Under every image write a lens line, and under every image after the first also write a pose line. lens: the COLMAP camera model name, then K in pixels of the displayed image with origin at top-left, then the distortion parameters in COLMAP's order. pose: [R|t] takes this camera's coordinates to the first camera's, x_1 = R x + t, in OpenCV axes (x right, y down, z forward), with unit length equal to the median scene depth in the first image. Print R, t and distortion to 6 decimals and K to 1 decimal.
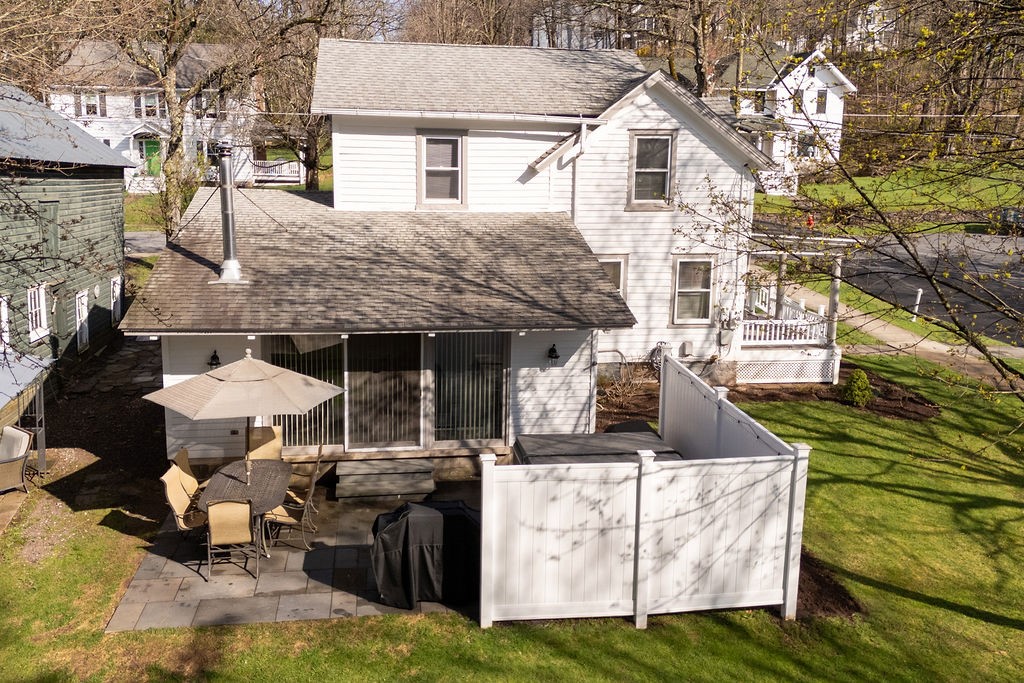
lens RADIAL K [[896.9, 0, 511.3], [0, 896.9, 318.1], [0, 0, 1]] dist [0.052853, -0.018096]
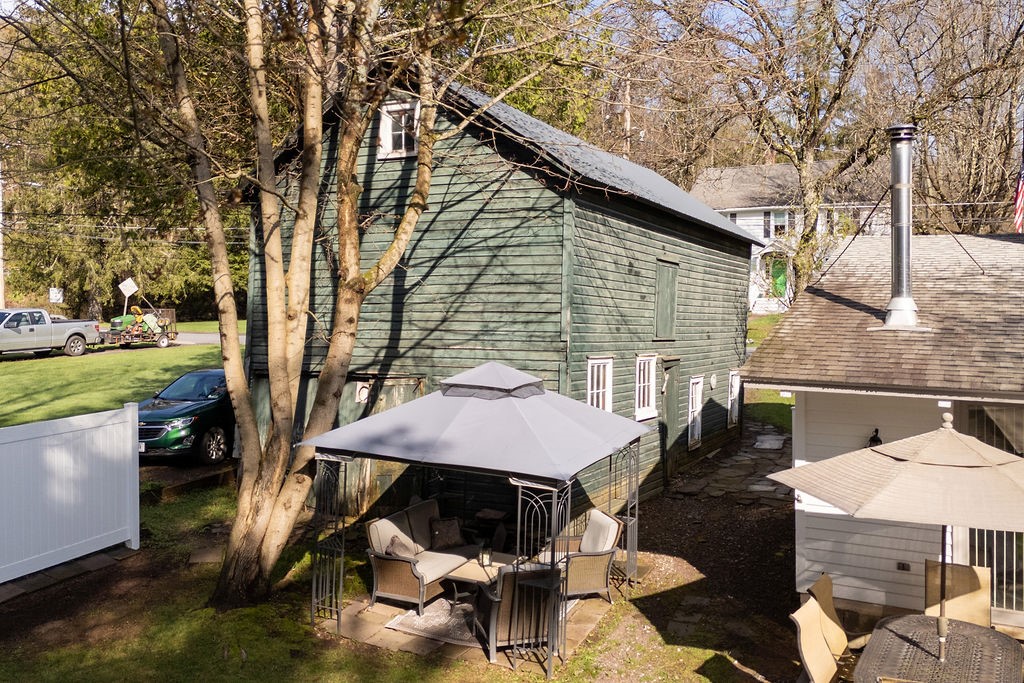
lens RADIAL K [[896.9, 0, 511.3], [0, 896.9, 318.1], [0, 0, 1]] dist [0.052853, -0.018096]
pose [[0.793239, -0.013724, -0.608756, -0.141274], [-0.091176, 0.985798, -0.141030, 0.071595], [0.602045, 0.167374, 0.780722, 0.328311]]
